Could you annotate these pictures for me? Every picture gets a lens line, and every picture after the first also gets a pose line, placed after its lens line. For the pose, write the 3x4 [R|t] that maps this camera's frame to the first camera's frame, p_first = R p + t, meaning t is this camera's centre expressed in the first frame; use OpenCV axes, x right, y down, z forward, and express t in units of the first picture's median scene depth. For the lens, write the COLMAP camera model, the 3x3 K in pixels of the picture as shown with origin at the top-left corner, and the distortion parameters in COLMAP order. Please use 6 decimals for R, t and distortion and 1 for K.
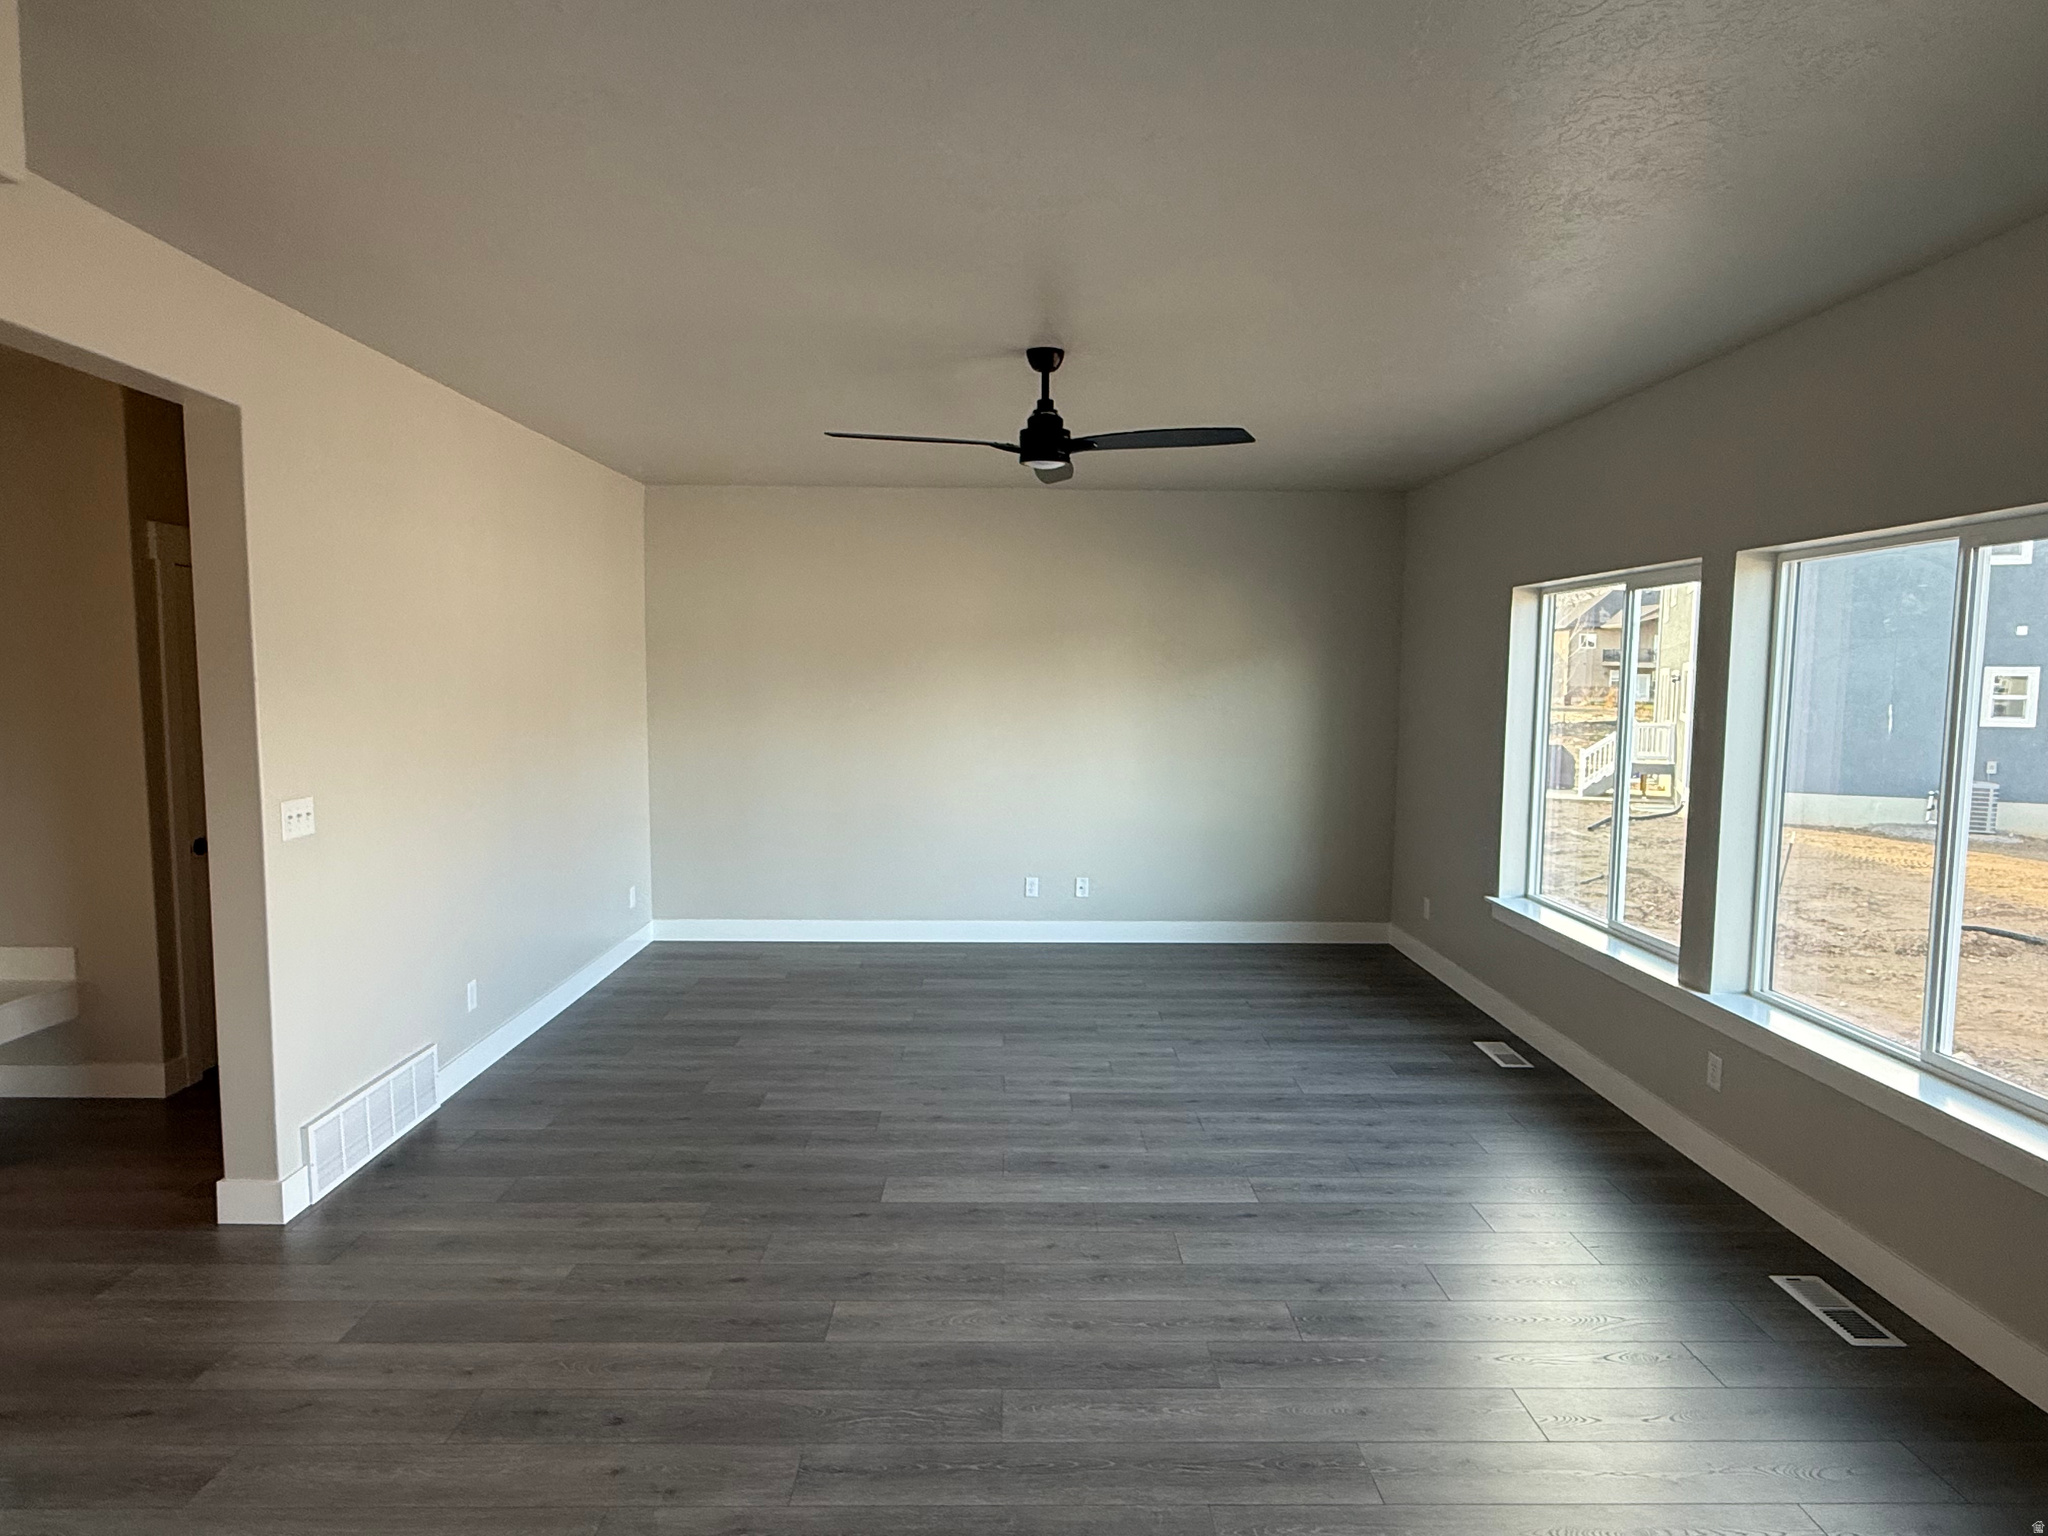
lens RADIAL K [[1155.1, 0, 1024.0], [0, 1155.1, 768.0], [0, 0, 1]] dist [-0.001974, -0.000158]
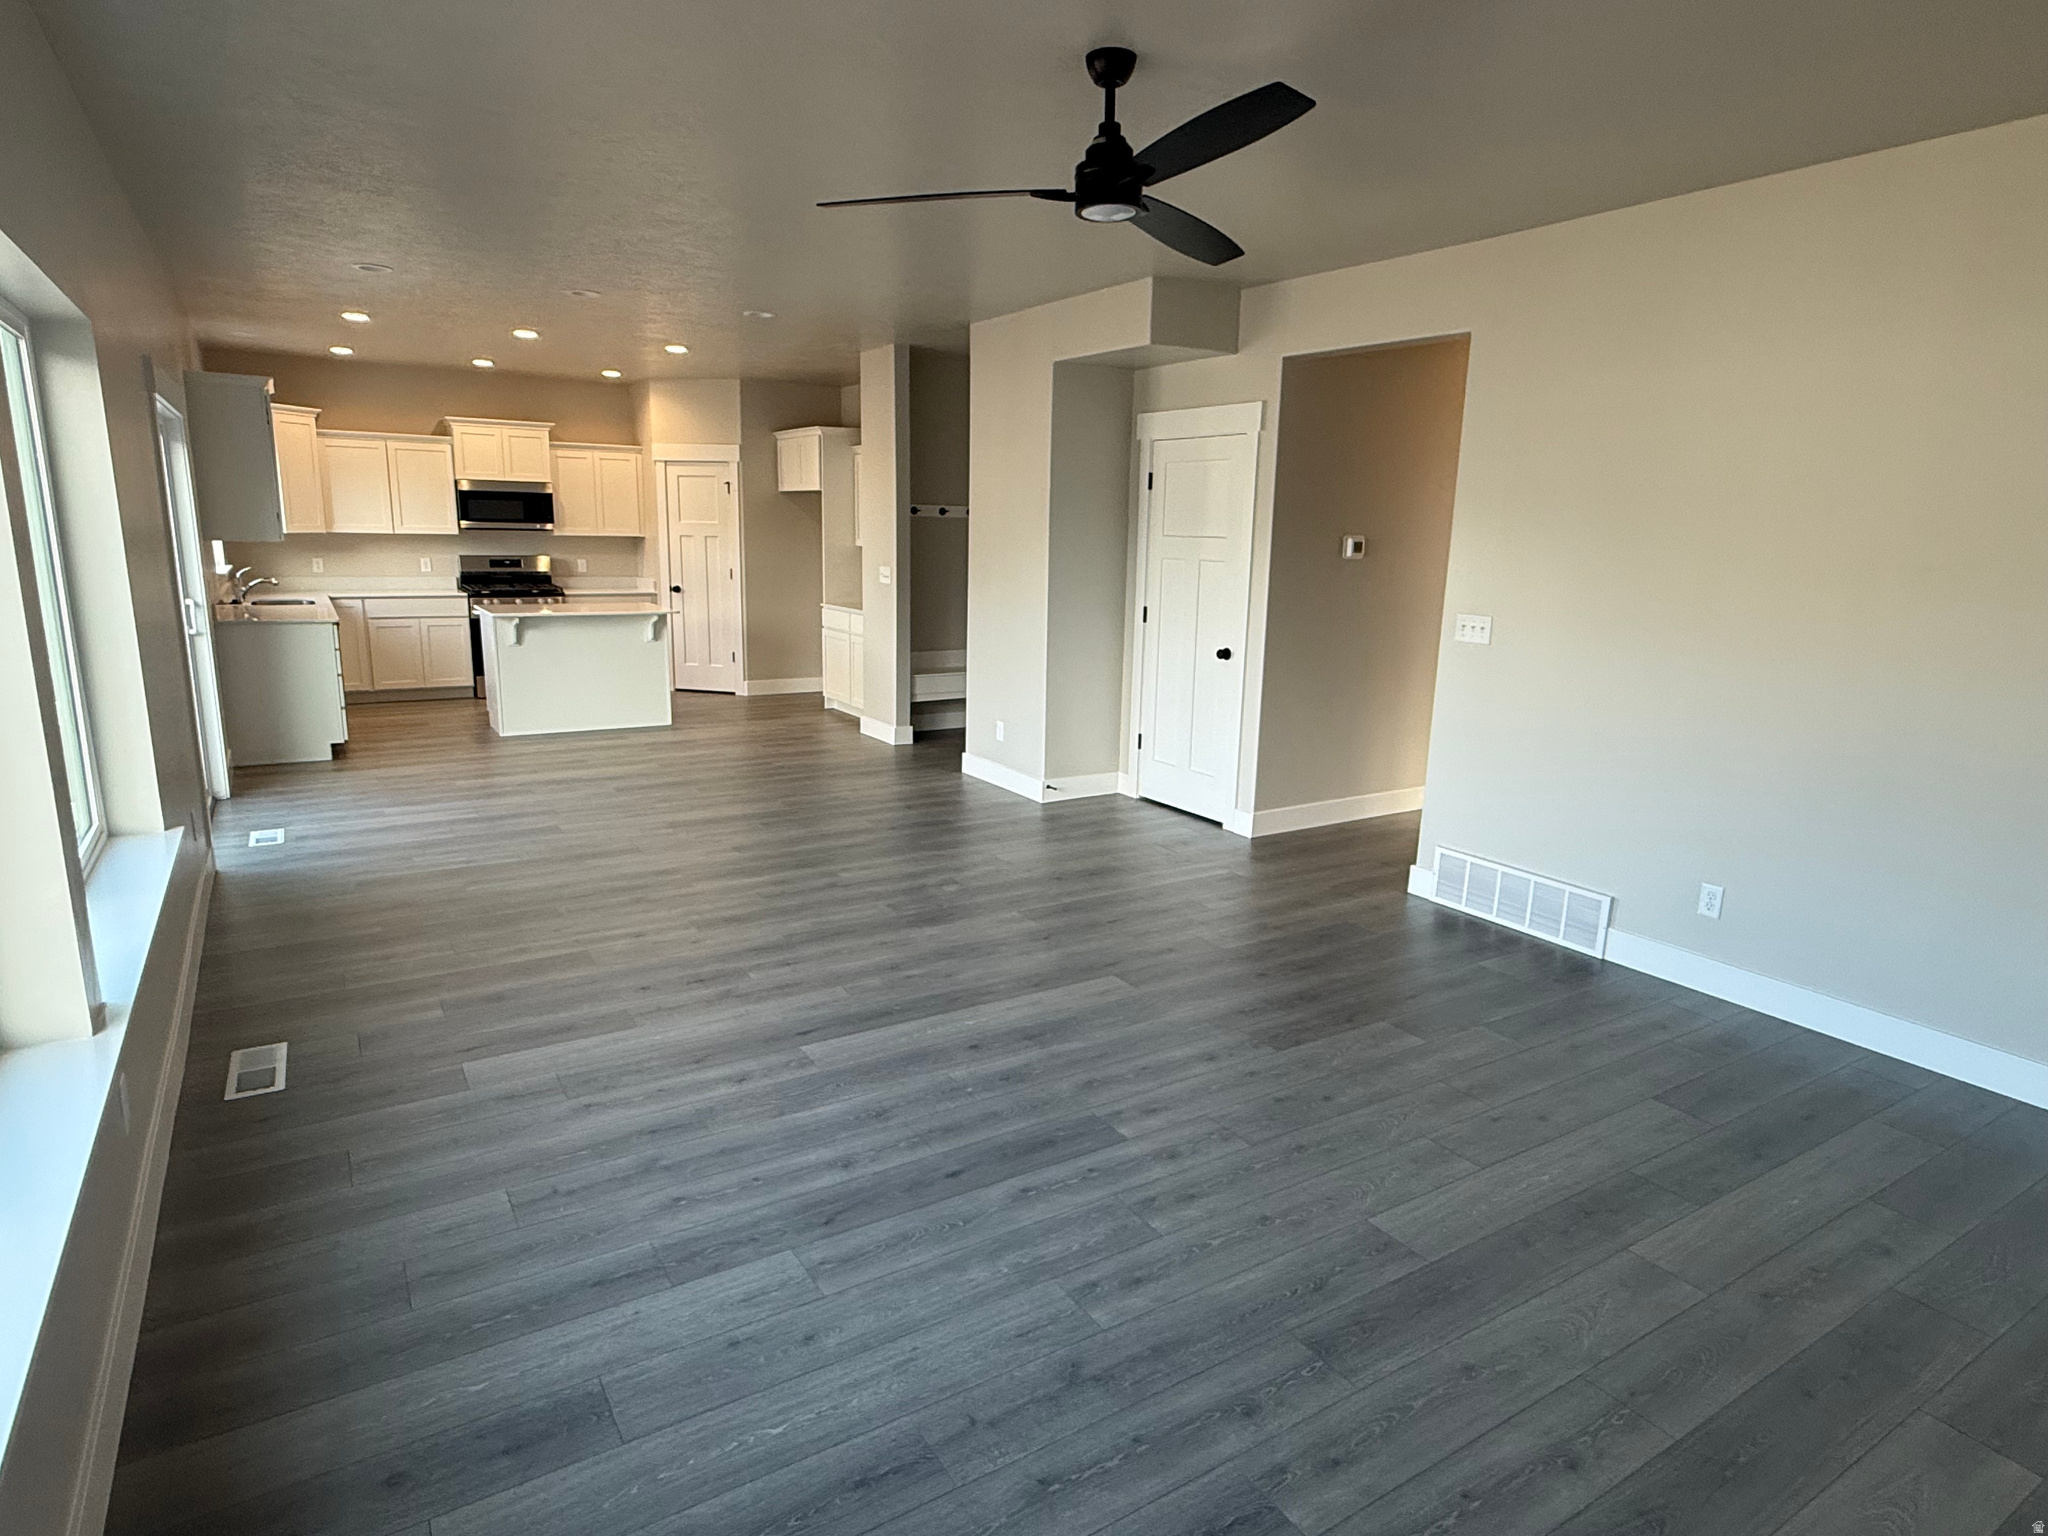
lens RADIAL K [[1155.1, 0, 1024.0], [0, 1155.1, 768.0], [0, 0, 1]] dist [-0.001974, -0.000158]
pose [[-0.854992, 0.076581, -0.512955, 0.447652], [-0.076258, 0.959727, 0.270388, -0.105773], [0.513004, 0.270296, -0.814719, 1.565224]]
